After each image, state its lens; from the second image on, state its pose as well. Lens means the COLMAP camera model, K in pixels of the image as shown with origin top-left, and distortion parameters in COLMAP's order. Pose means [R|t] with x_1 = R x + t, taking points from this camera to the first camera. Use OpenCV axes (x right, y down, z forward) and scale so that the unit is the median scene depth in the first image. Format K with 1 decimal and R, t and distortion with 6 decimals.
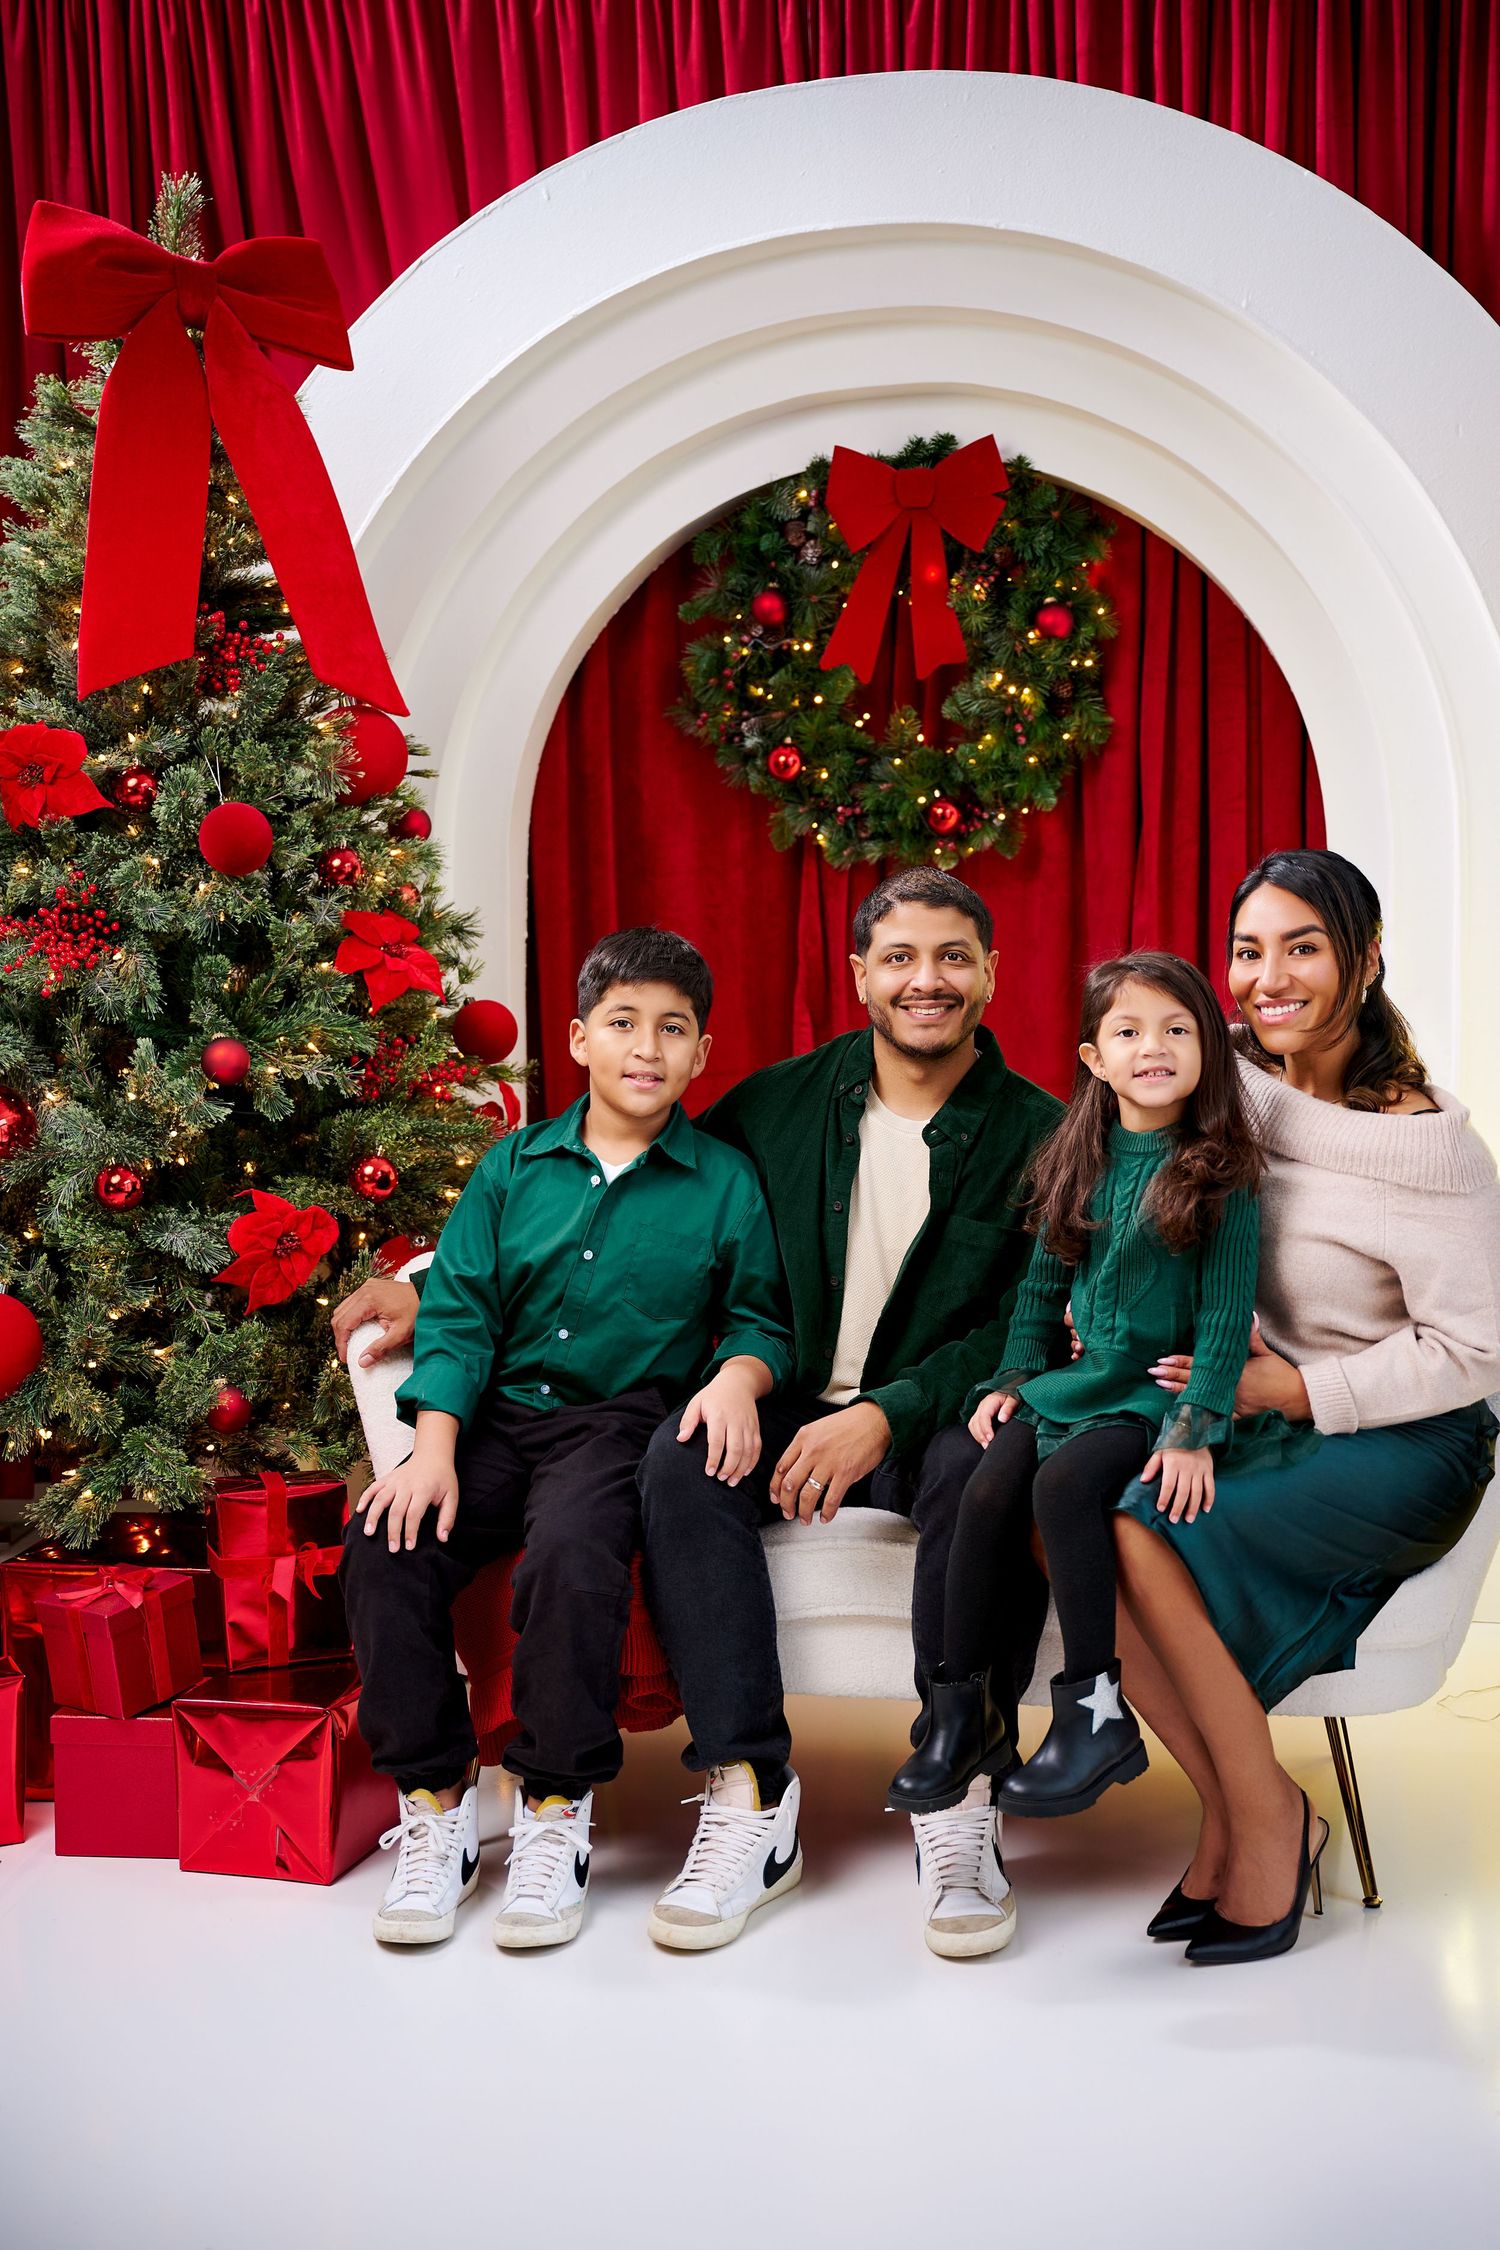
lens RADIAL K [[3060.7, 0, 902.6], [0, 3060.7, 1128.1], [0, 0, 1]] dist [0.111653, -0.032080]
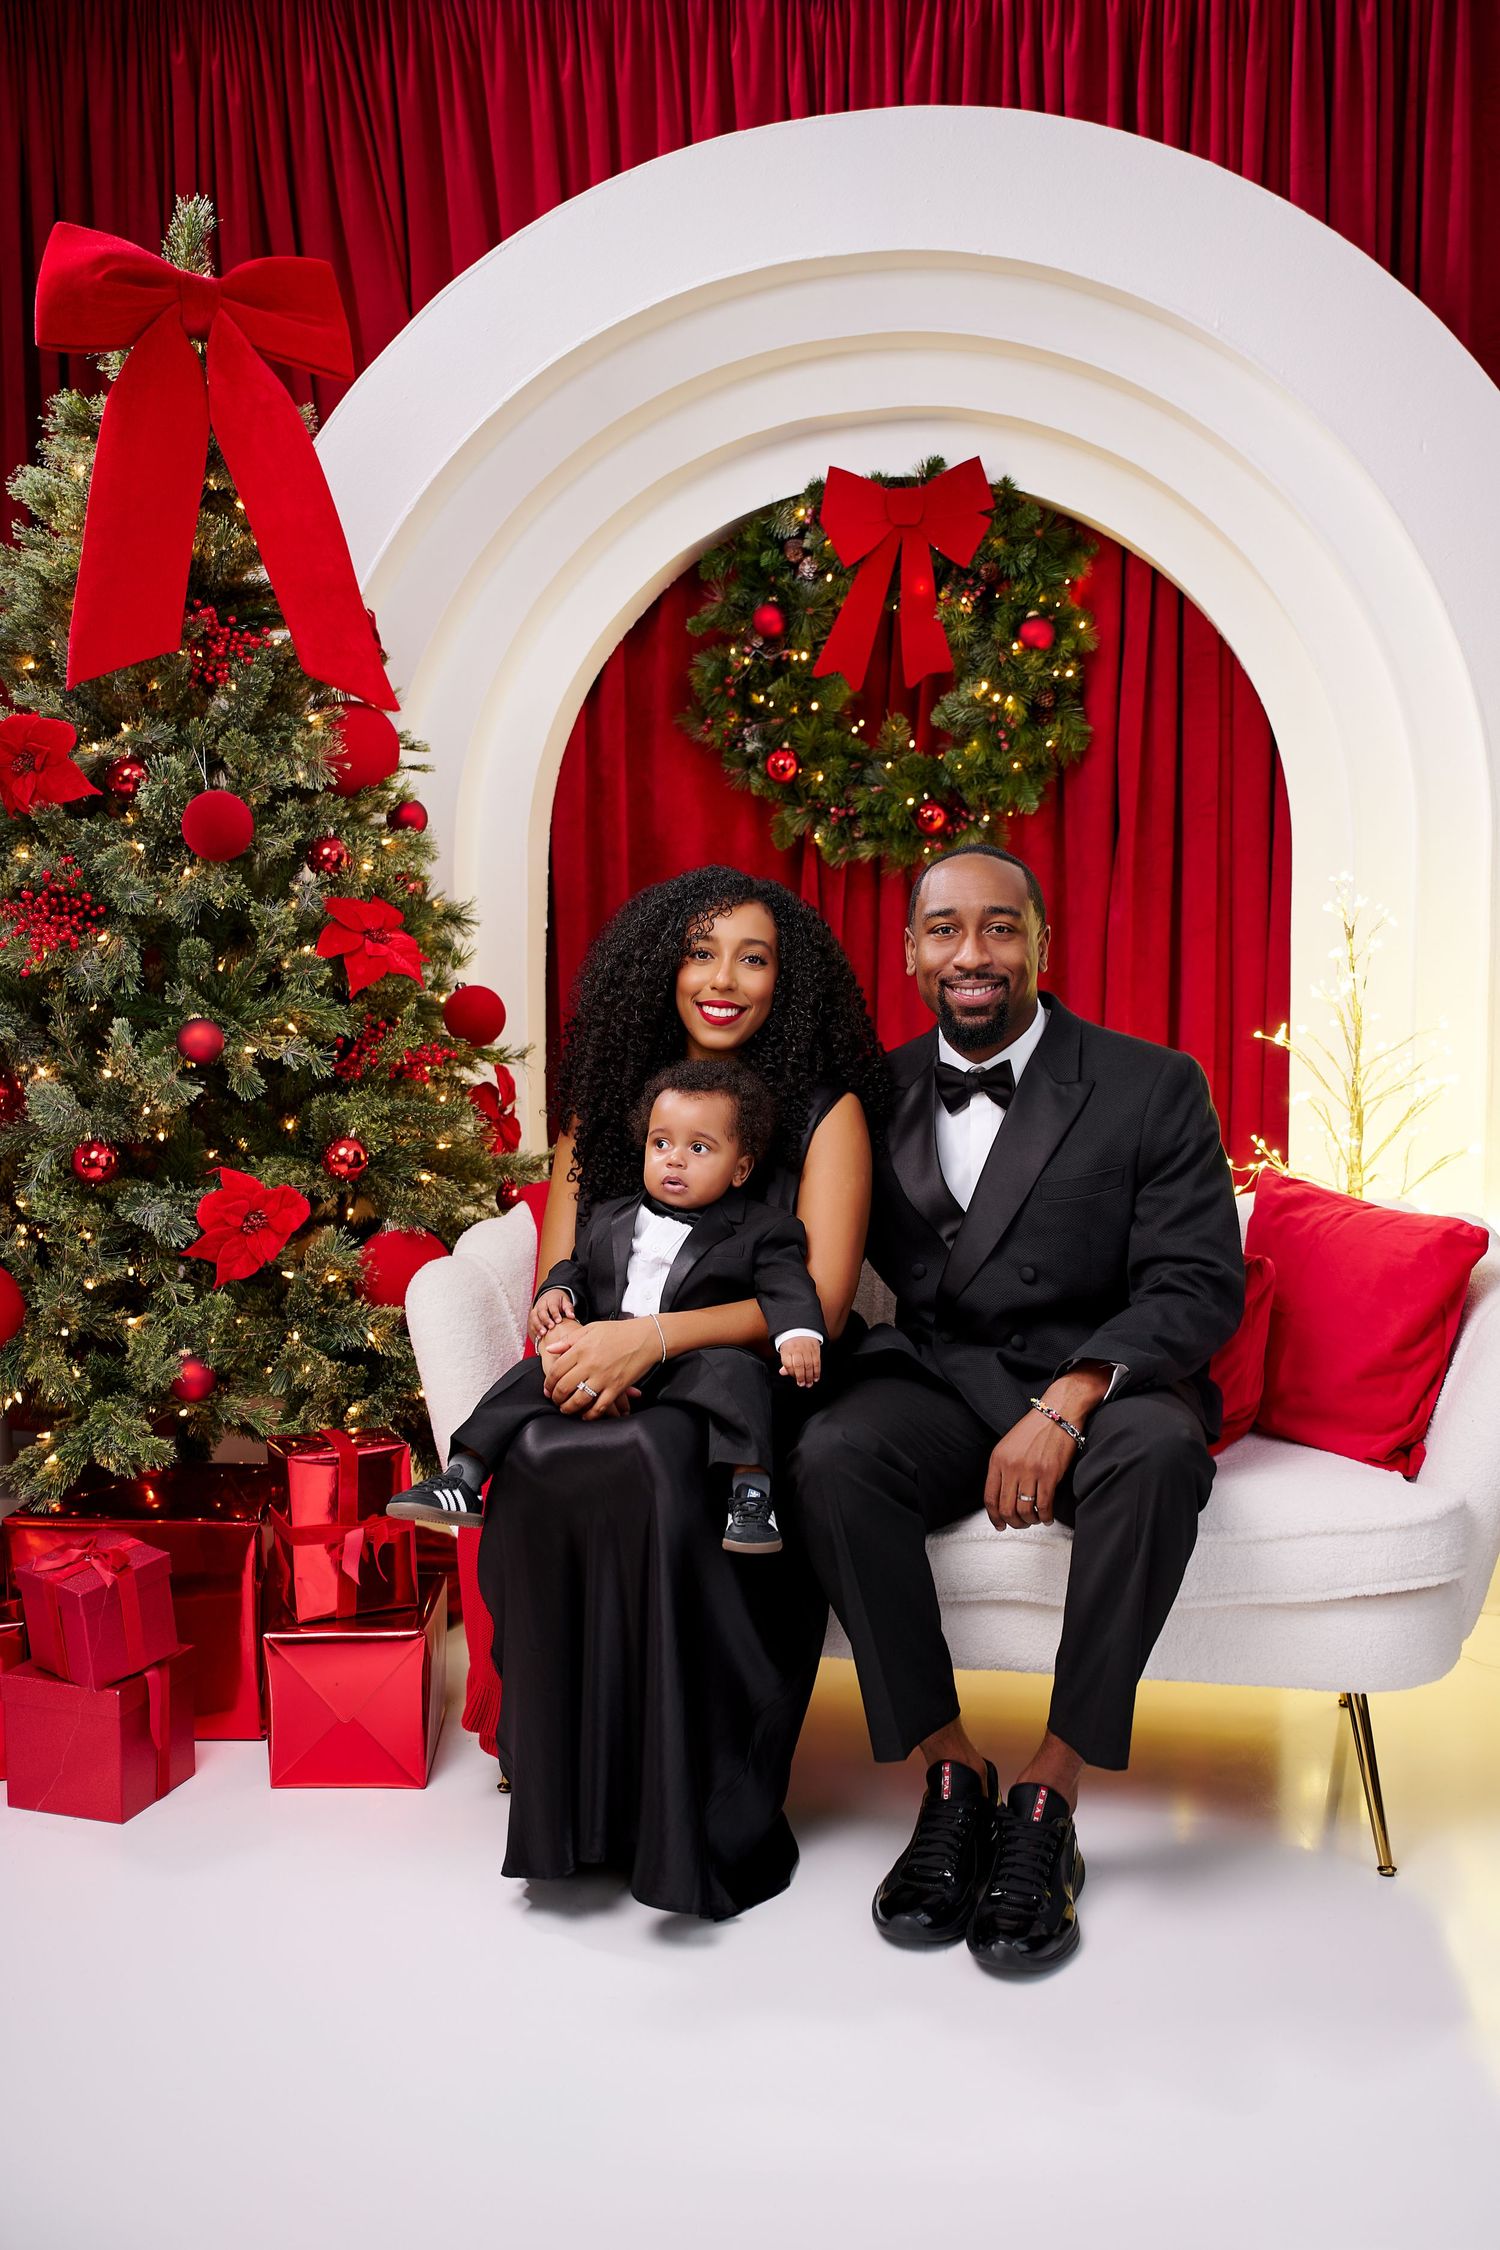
lens RADIAL K [[2367.9, 0, 910.5], [0, 2367.9, 1155.2], [0, 0, 1]] dist [0.003296, -0.000194]
pose [[0.998964, 0.014868, -0.043001, 0.043674], [-0.013777, 0.999579, 0.025547, -0.005790], [0.043362, -0.024928, 0.998748, 0.178872]]
